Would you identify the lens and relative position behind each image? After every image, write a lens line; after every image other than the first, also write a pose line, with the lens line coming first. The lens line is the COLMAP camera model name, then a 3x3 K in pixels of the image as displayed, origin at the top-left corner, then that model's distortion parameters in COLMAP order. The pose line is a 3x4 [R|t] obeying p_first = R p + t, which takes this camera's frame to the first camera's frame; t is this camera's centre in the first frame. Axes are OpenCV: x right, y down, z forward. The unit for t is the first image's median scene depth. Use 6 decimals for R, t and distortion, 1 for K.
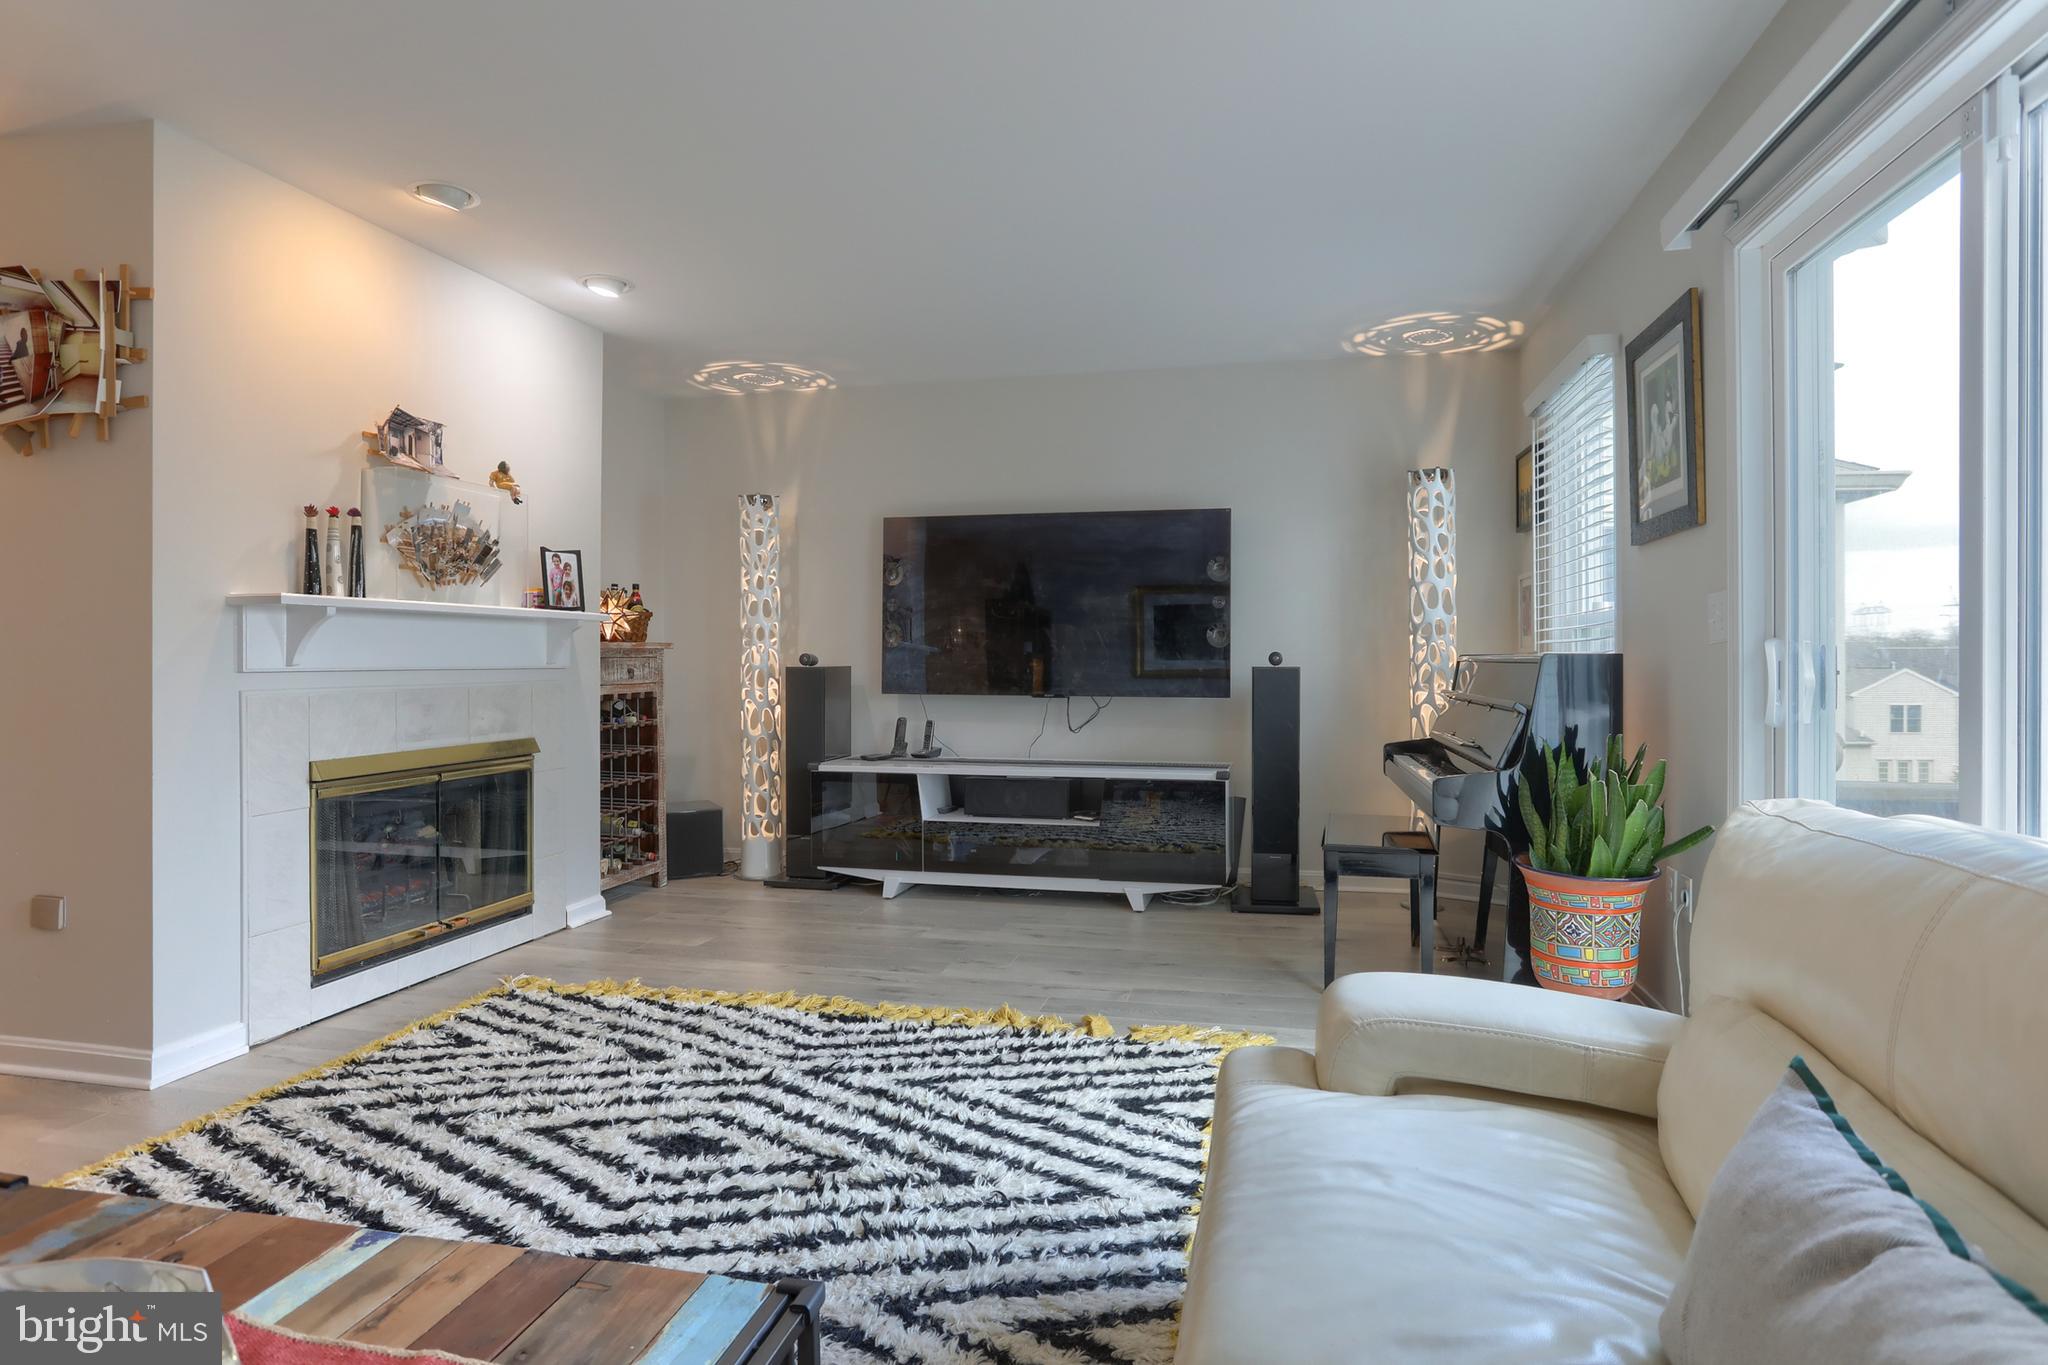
lens RADIAL K [[1109.2, 0, 1015.1], [0, 1109.2, 661.1], [0, 0, 1]] dist [-0.042517, 0.013247]
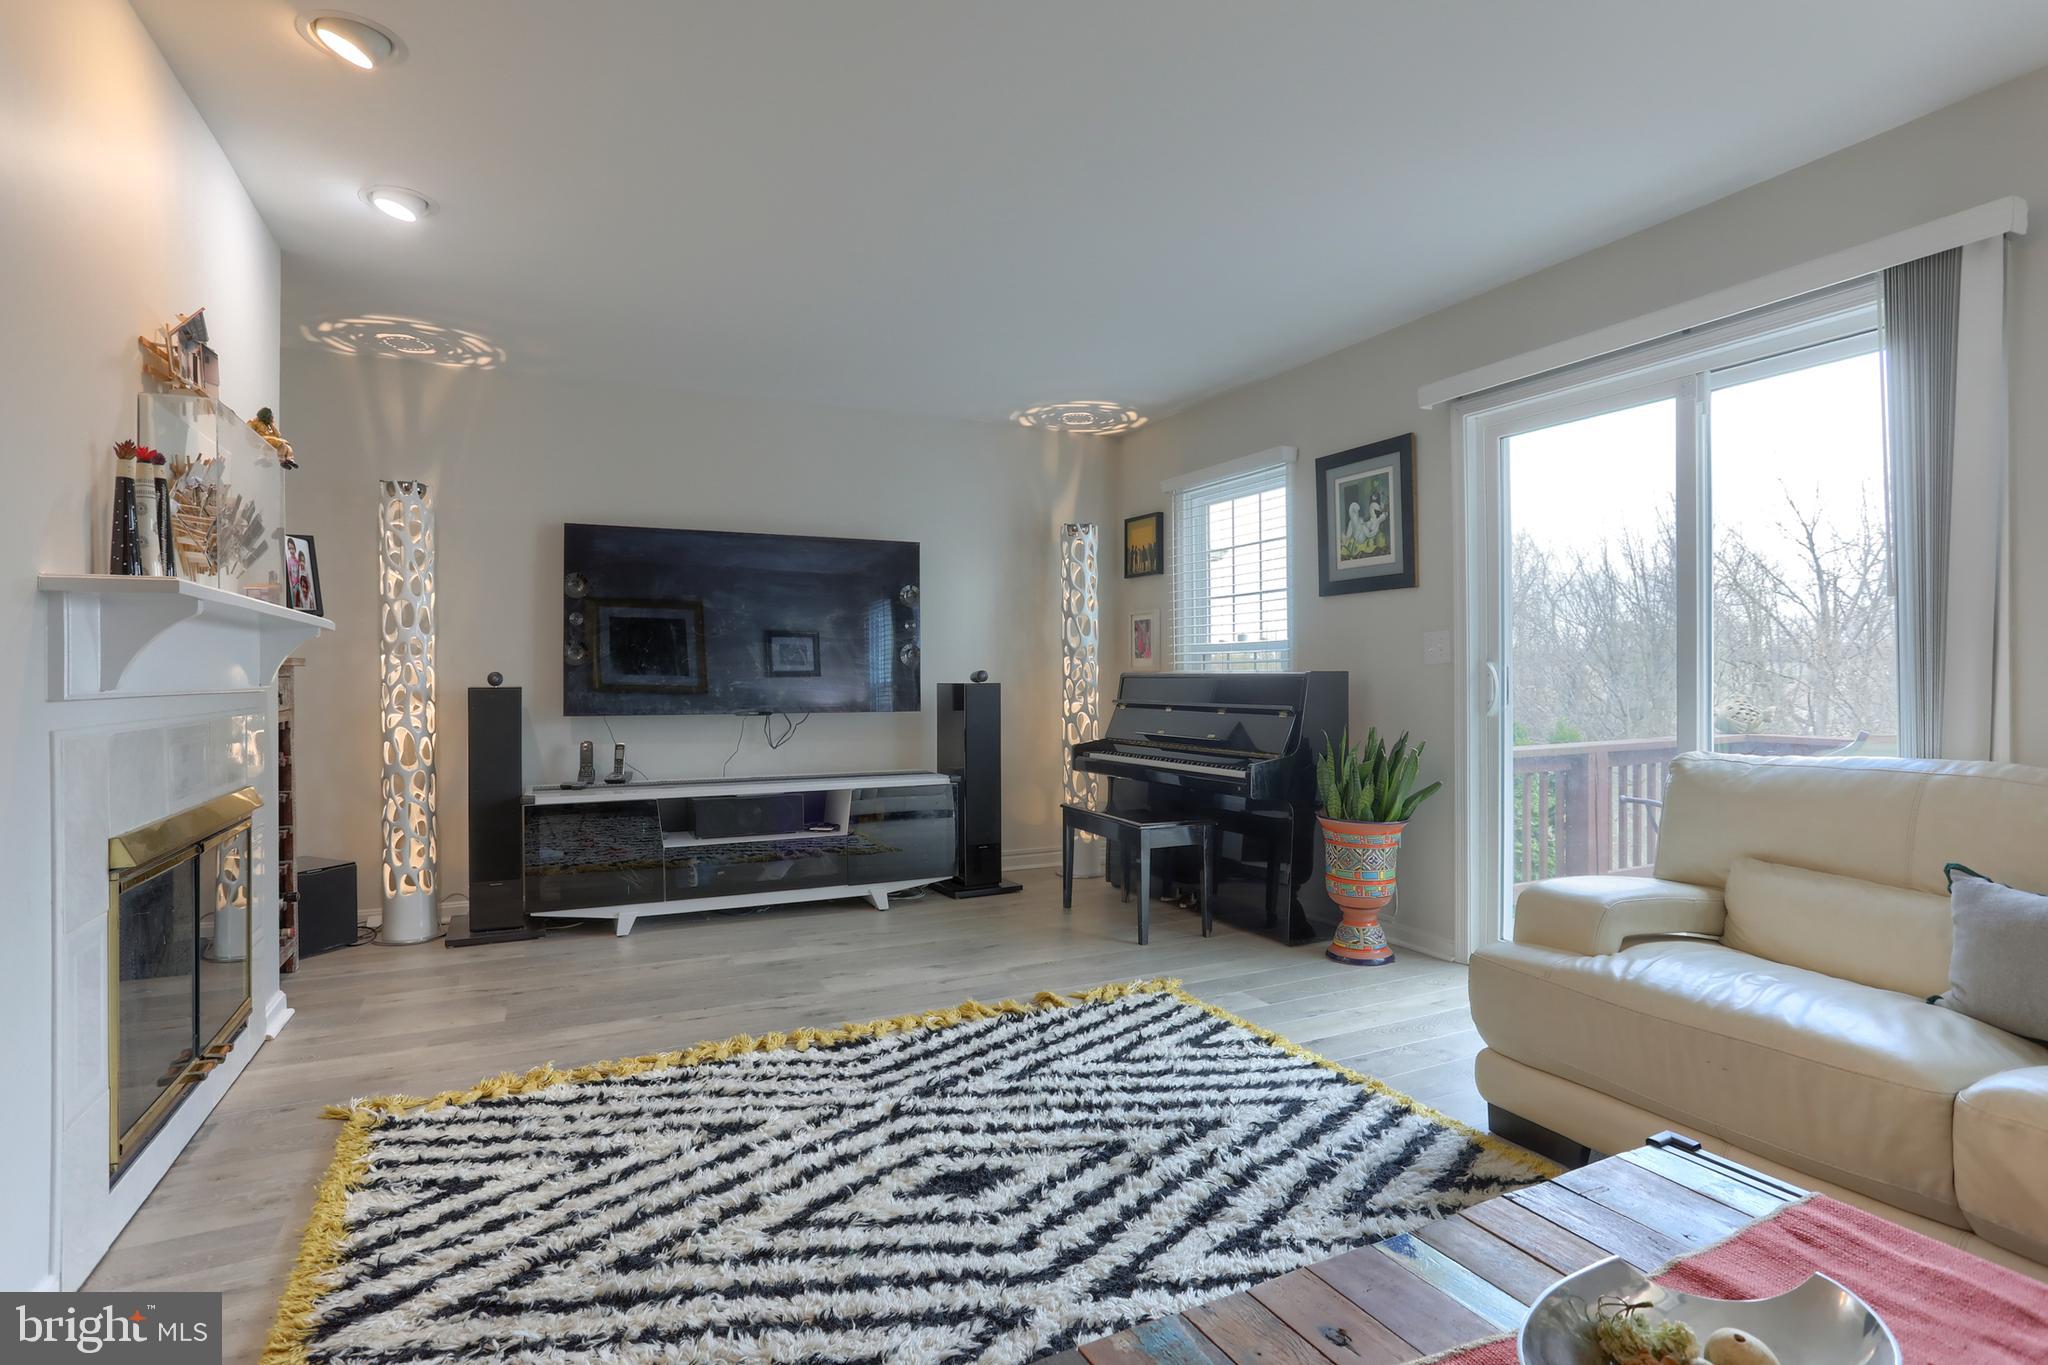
lens RADIAL K [[1027.0, 0, 1009.3], [0, 1027.0, 676.9], [0, 0, 1]] dist [-0.038535, 0.011845]
pose [[0.777098, -0.003765, 0.629368, -0.648764], [0.005555, 0.999984, -0.000877, 0.000235], [-0.629355, 0.004178, 0.777107, 0.219499]]
